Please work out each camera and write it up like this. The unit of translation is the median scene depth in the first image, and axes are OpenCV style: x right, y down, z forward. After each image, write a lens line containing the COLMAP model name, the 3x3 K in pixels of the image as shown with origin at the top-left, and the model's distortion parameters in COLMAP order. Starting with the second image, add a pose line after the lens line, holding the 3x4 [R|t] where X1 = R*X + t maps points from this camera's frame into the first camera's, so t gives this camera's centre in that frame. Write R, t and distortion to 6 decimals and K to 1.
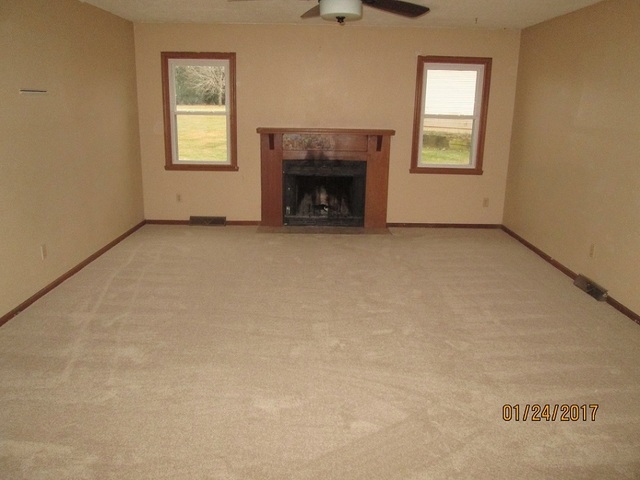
lens RADIAL K [[528.2, 0, 322.8], [0, 528.2, 239.0], [0, 0, 1]] dist [-0.043382, 0.001201]
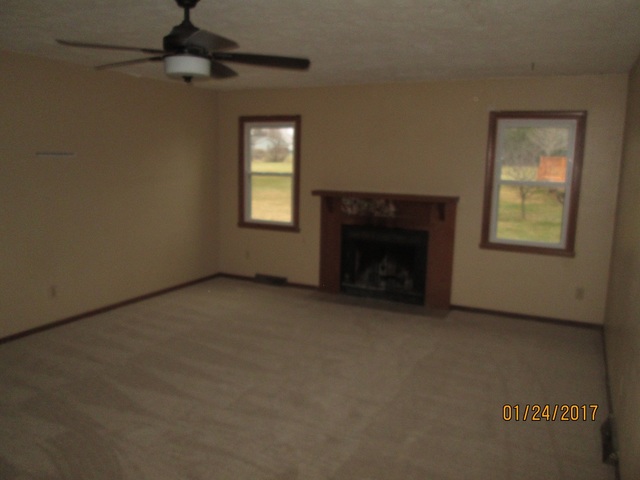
lens RADIAL K [[528.2, 0, 322.8], [0, 528.2, 239.0], [0, 0, 1]] dist [-0.043382, 0.001201]
pose [[0.898485, 0.070136, -0.433366, 0.303029], [-0.116369, 0.989893, -0.081060, -0.042890], [0.423301, 0.123261, 0.897565, 0.141336]]
